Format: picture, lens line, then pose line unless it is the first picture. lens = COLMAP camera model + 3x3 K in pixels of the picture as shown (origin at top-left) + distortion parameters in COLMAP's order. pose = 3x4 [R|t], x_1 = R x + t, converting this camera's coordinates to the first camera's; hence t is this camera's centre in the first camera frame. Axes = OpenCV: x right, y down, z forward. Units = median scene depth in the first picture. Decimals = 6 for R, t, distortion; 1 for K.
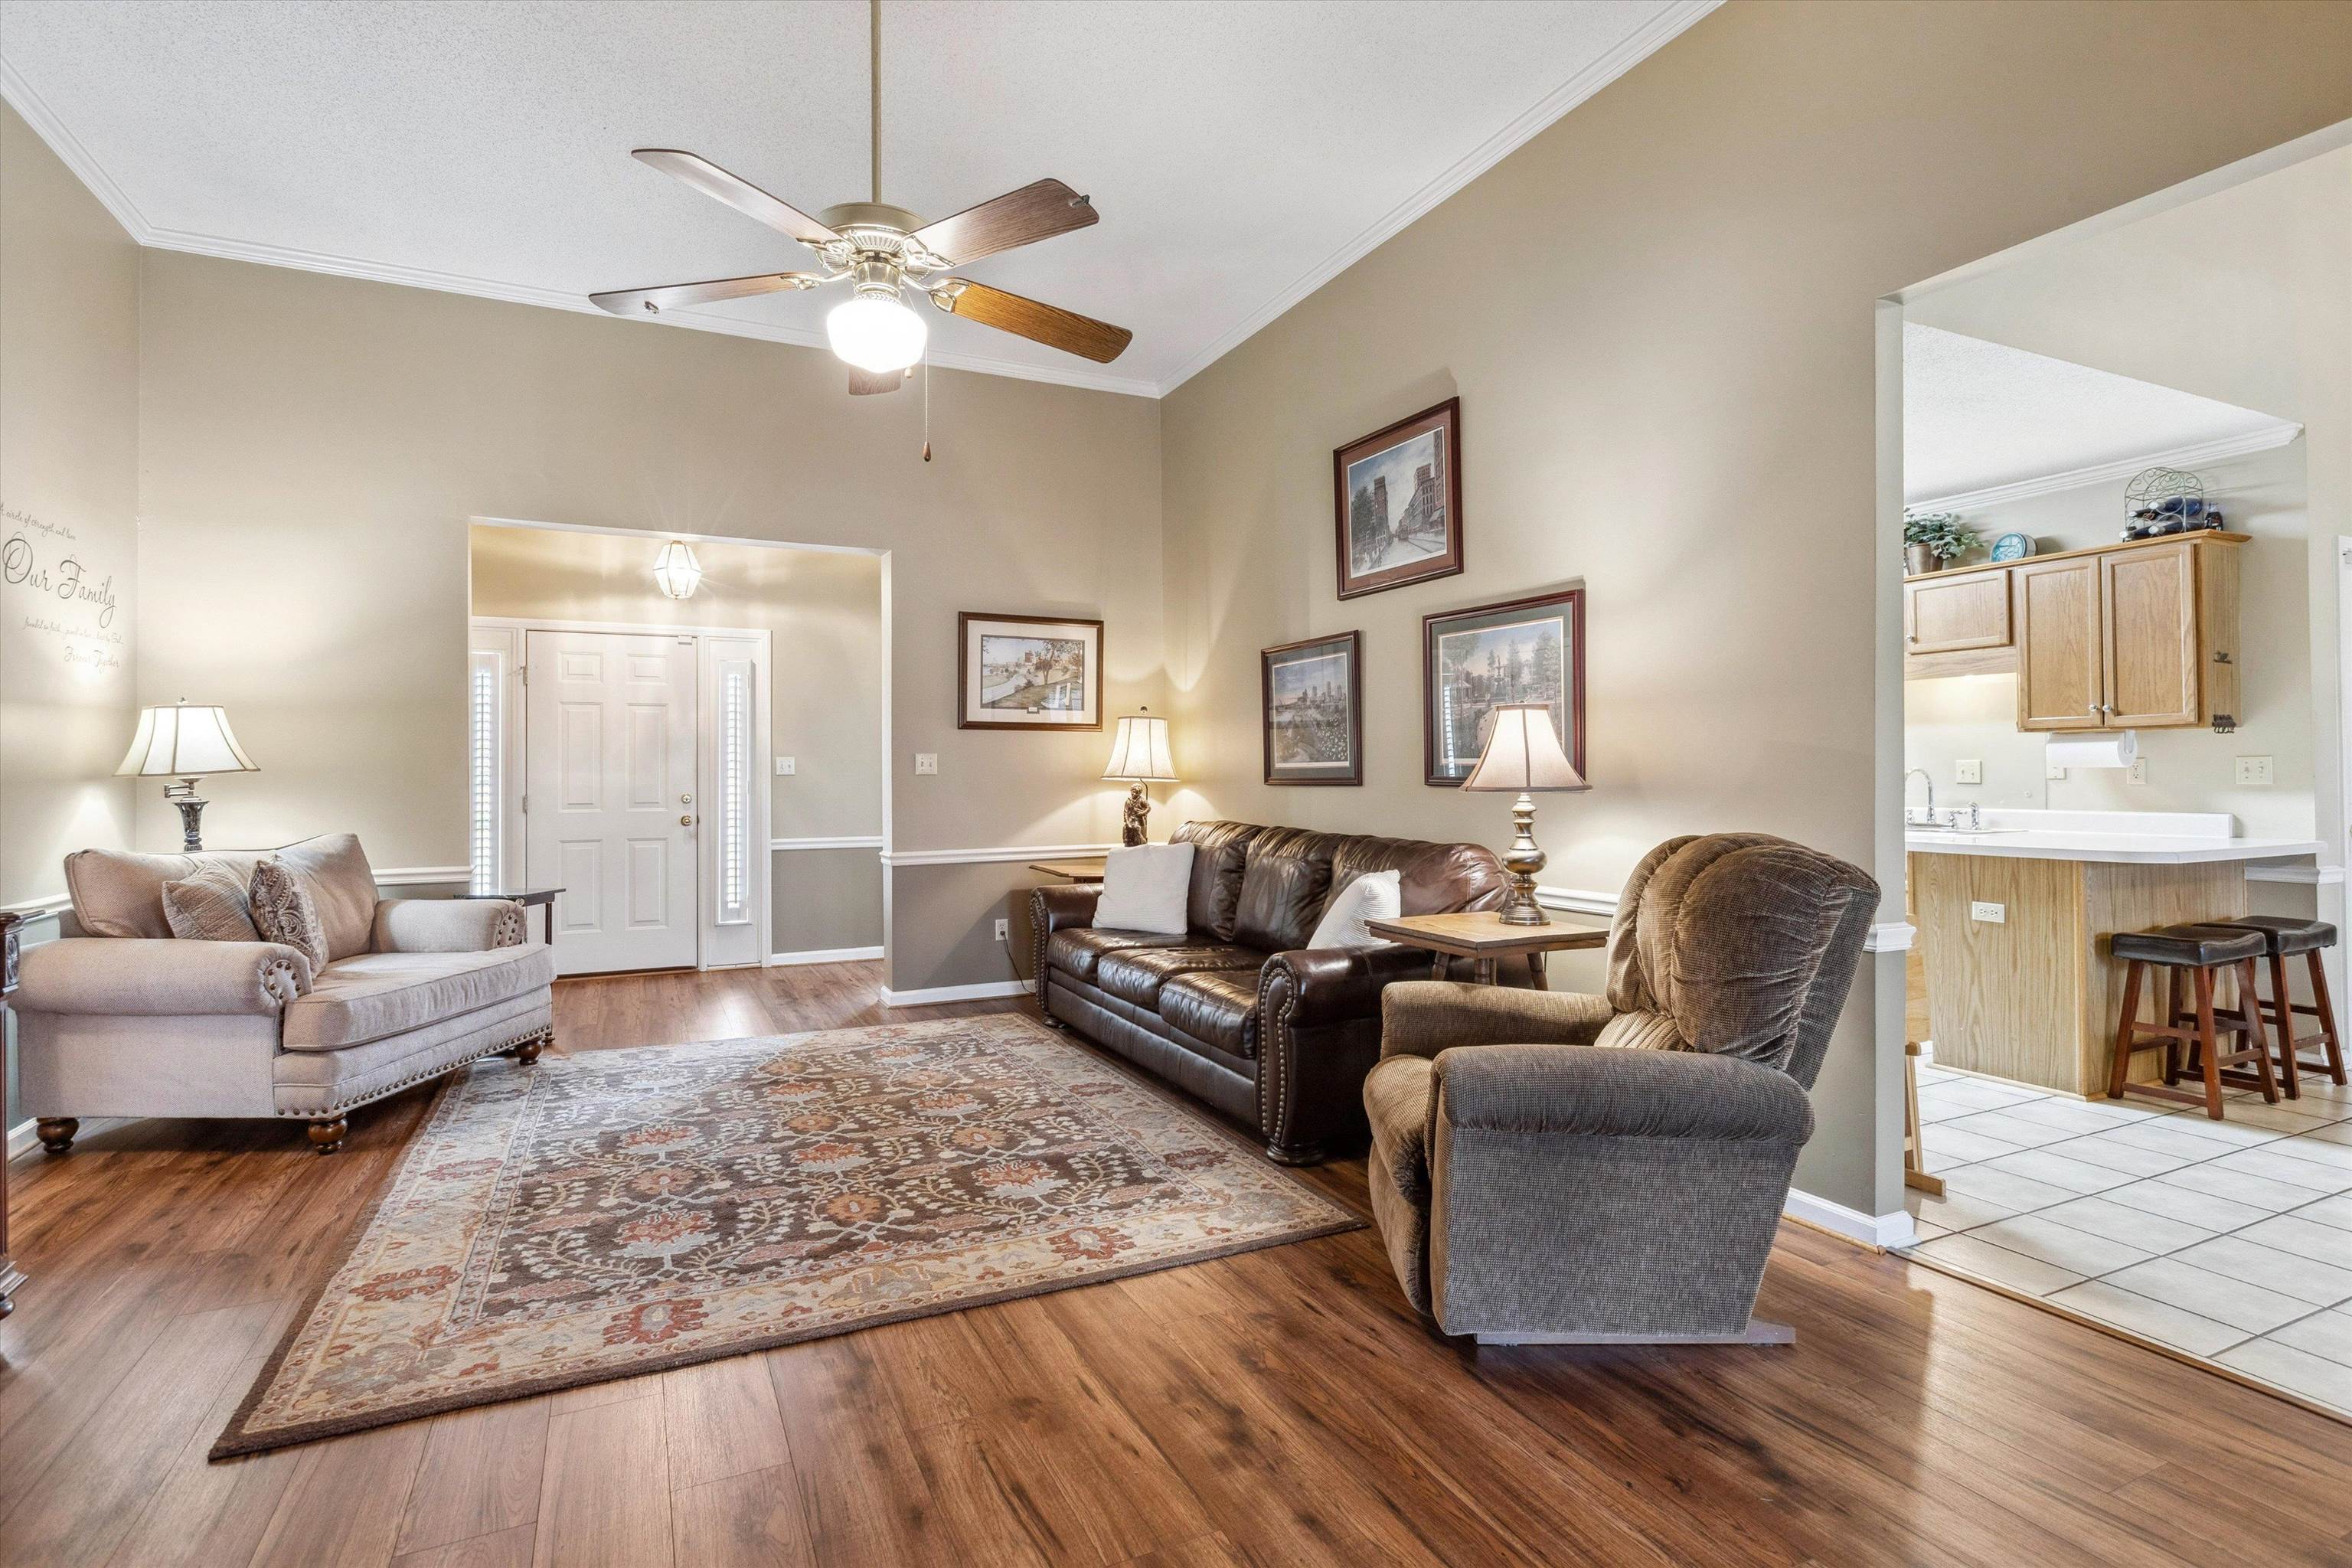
lens RADIAL K [[1129.9, 0, 1175.7], [0, 1129.9, 762.3], [0, 0, 1]] dist [-0.000091, -0.000421]
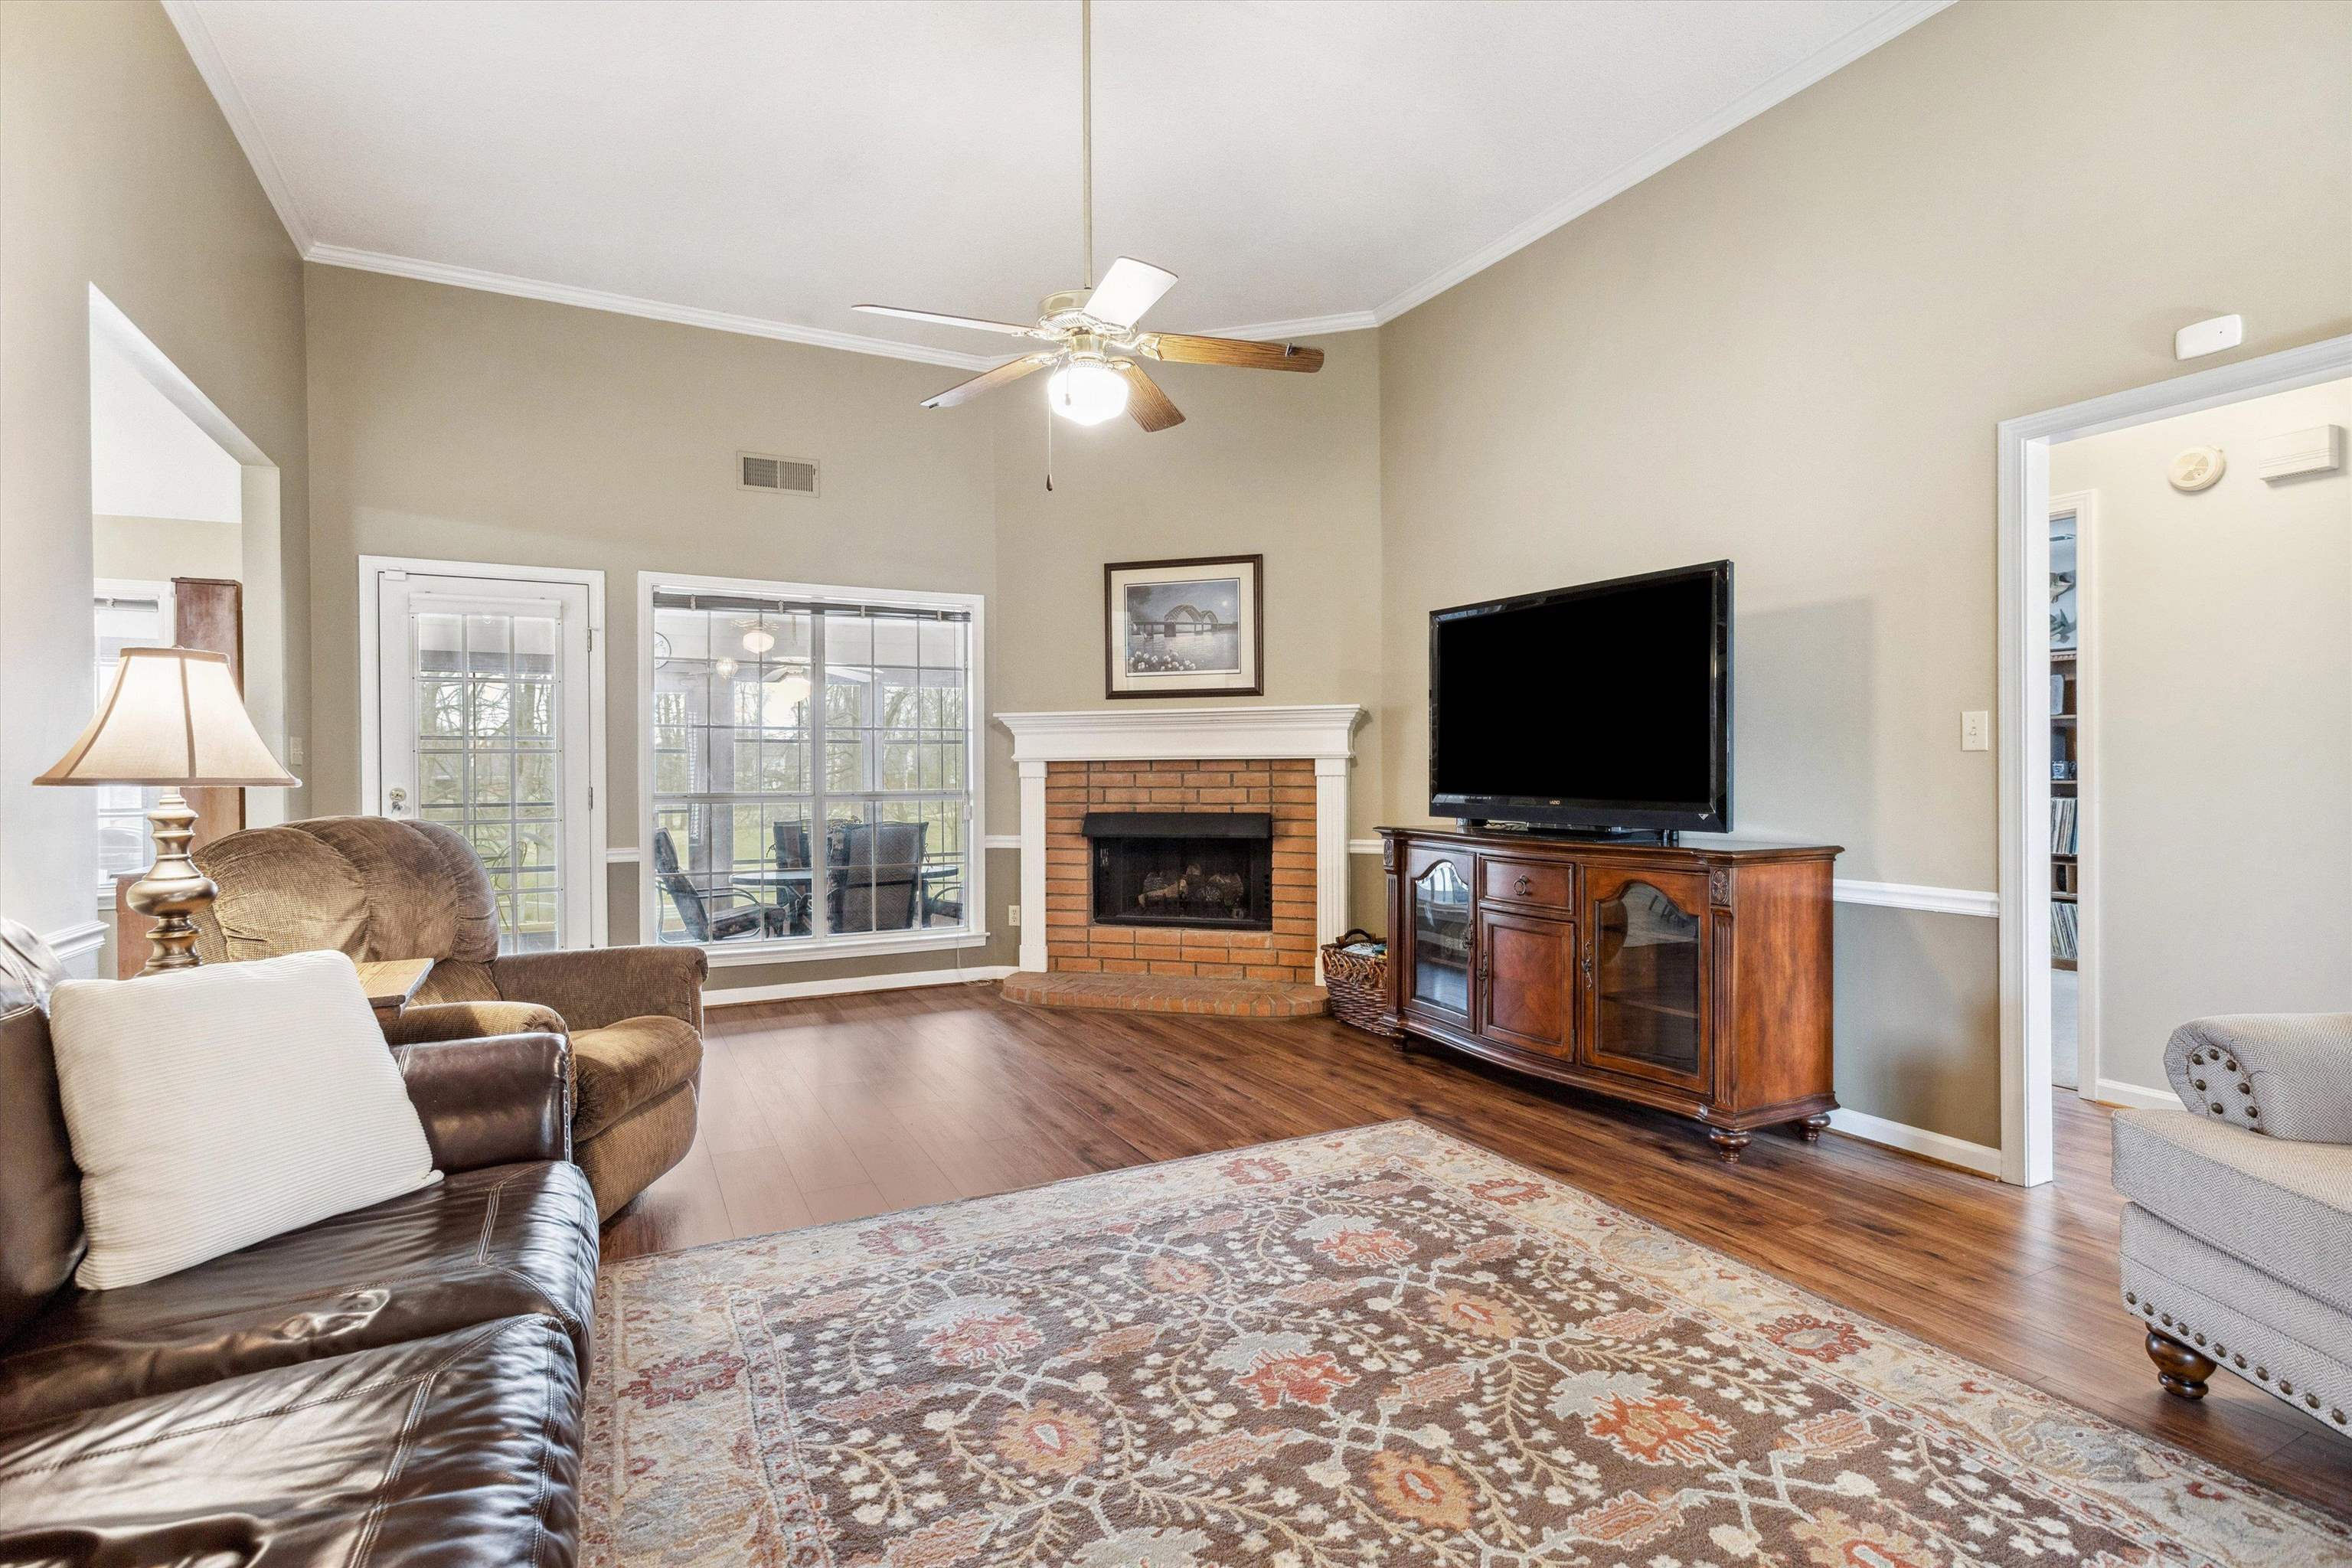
lens RADIAL K [[1129.9, 0, 1175.7], [0, 1129.9, 762.3], [0, 0, 1]] dist [-0.000091, -0.000421]
pose [[-0.999596, 0.010969, -0.026218, -0.240239], [0.011479, 0.999746, -0.019396, 0.030911], [0.025998, -0.019689, -0.999468, 1.653164]]
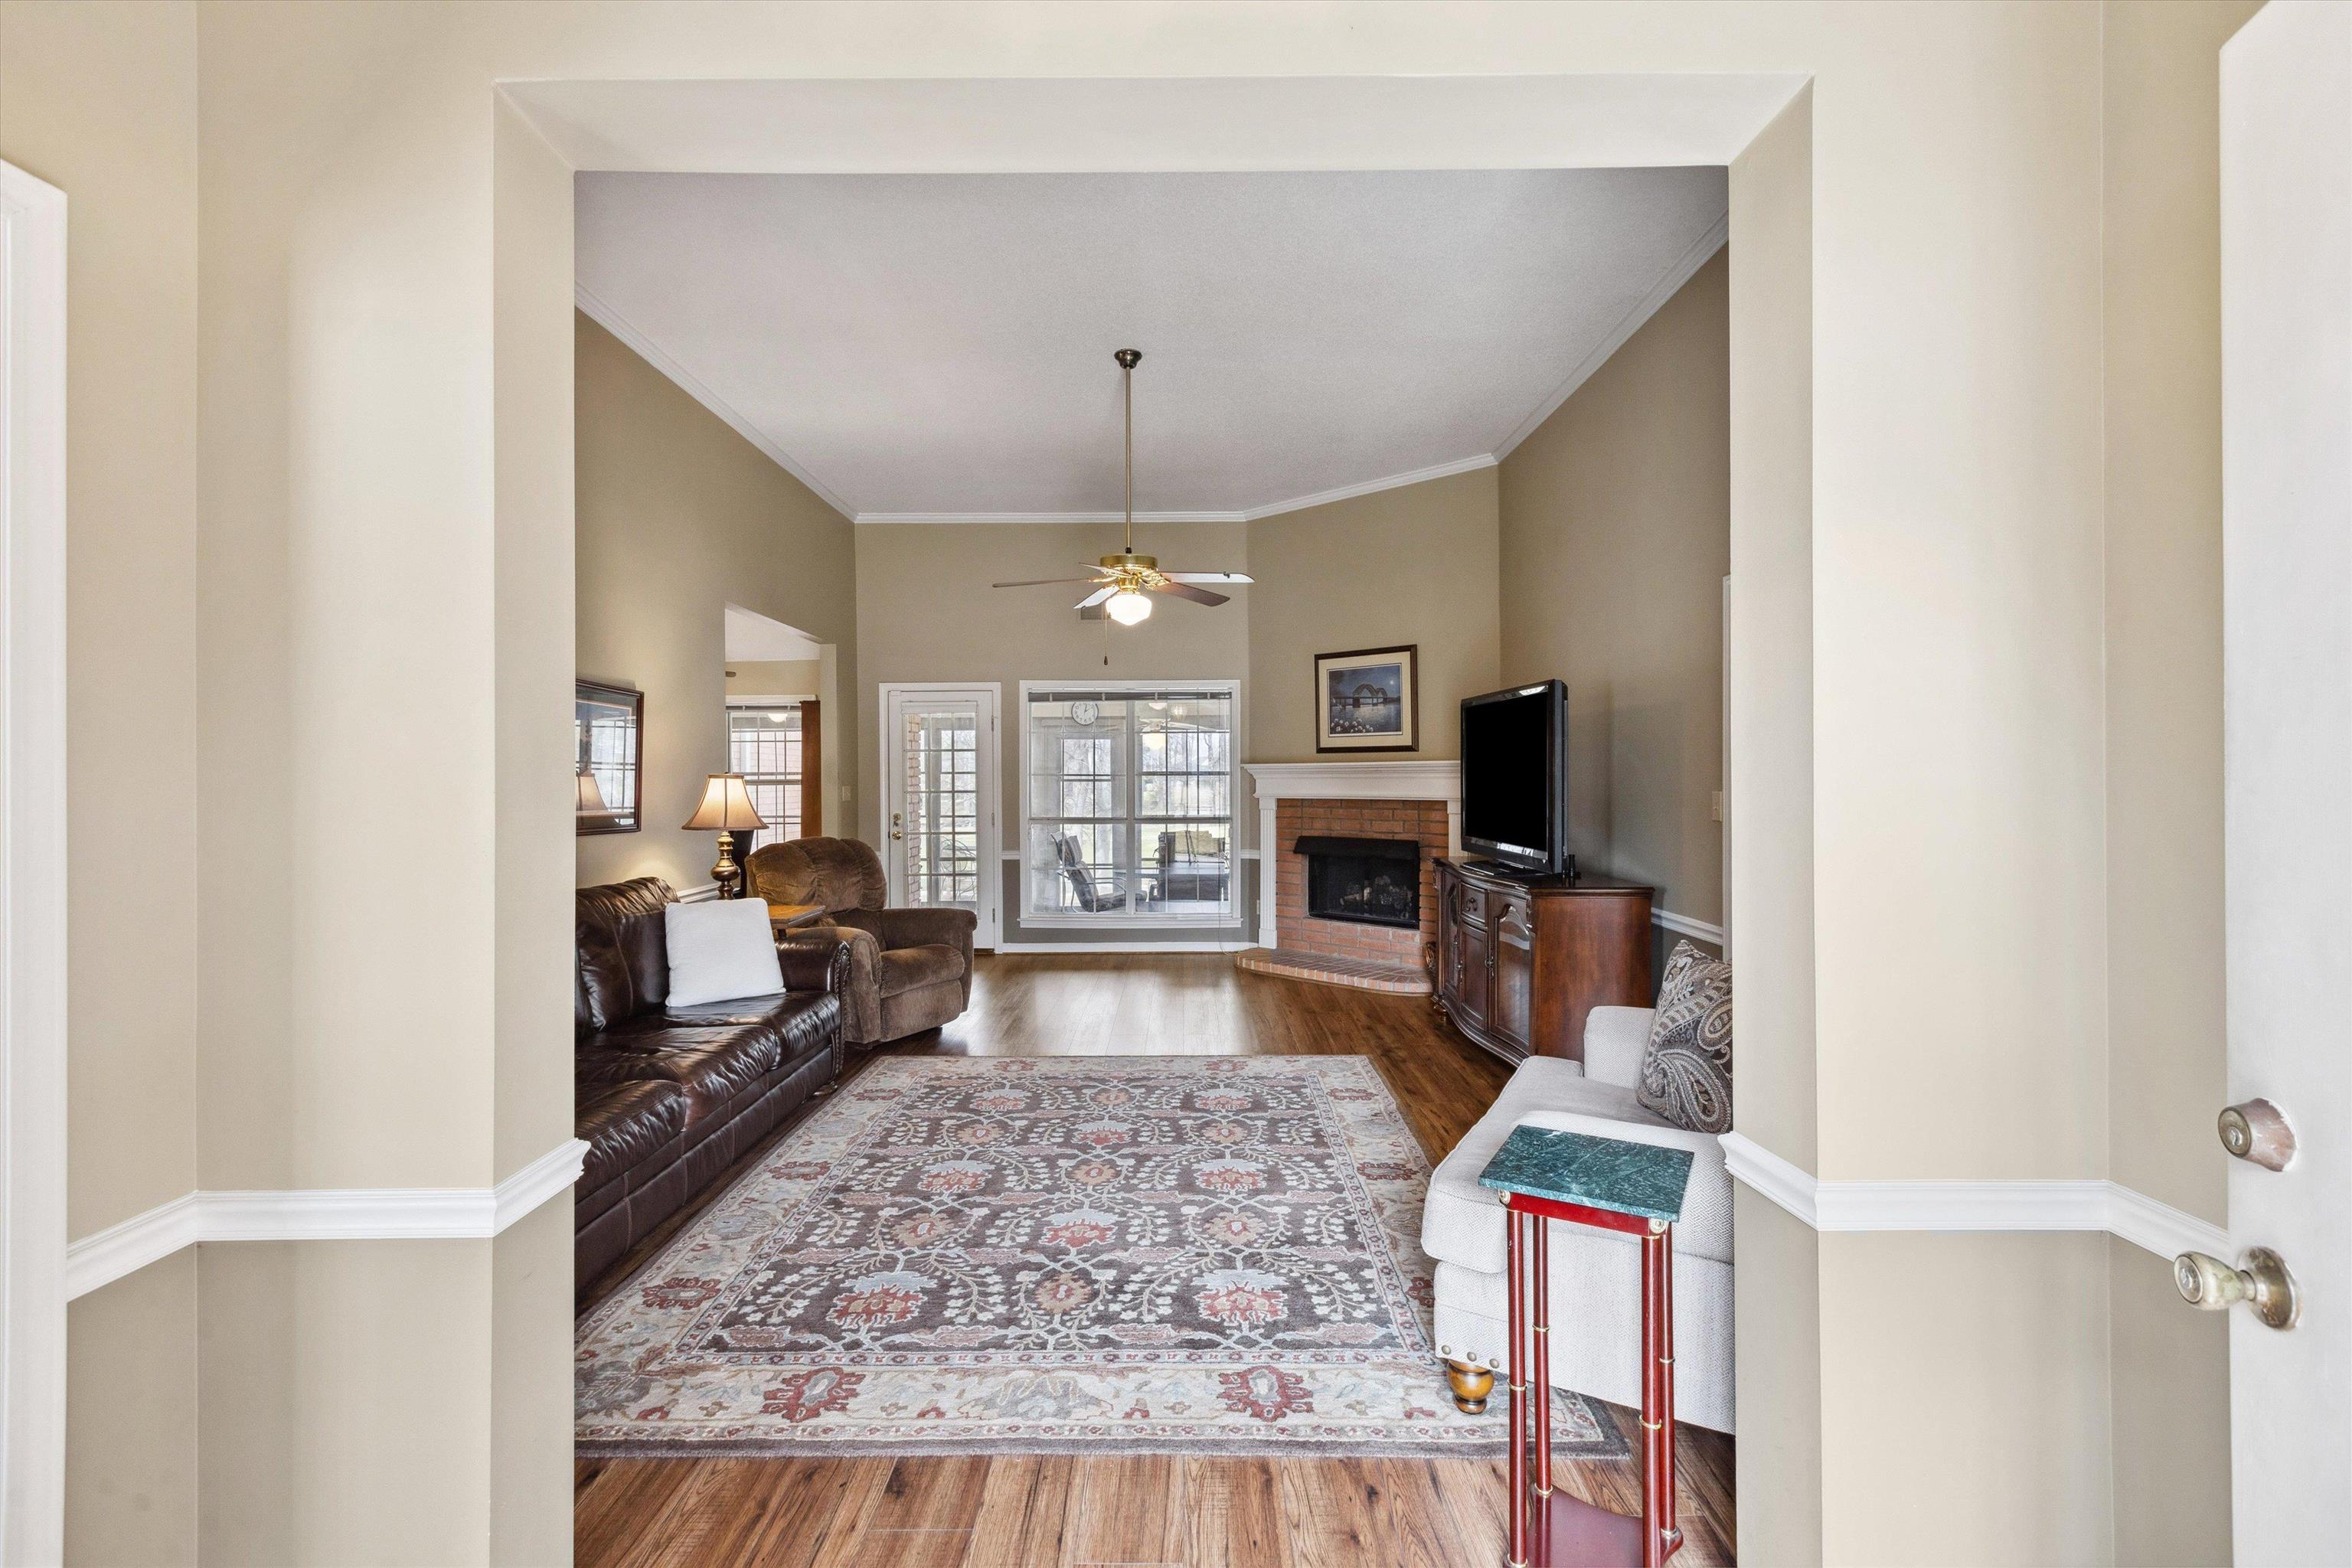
lens RADIAL K [[1055.5, 0, 1177.8], [0, 1055.5, 772.0], [0, 0, 1]] dist [-0.001321, -0.000277]
pose [[-0.897425, 0.010975, 0.441030, -0.912036], [0.003766, 0.999845, -0.017217, -0.026345], [-0.441150, -0.013790, -0.897327, 2.047322]]
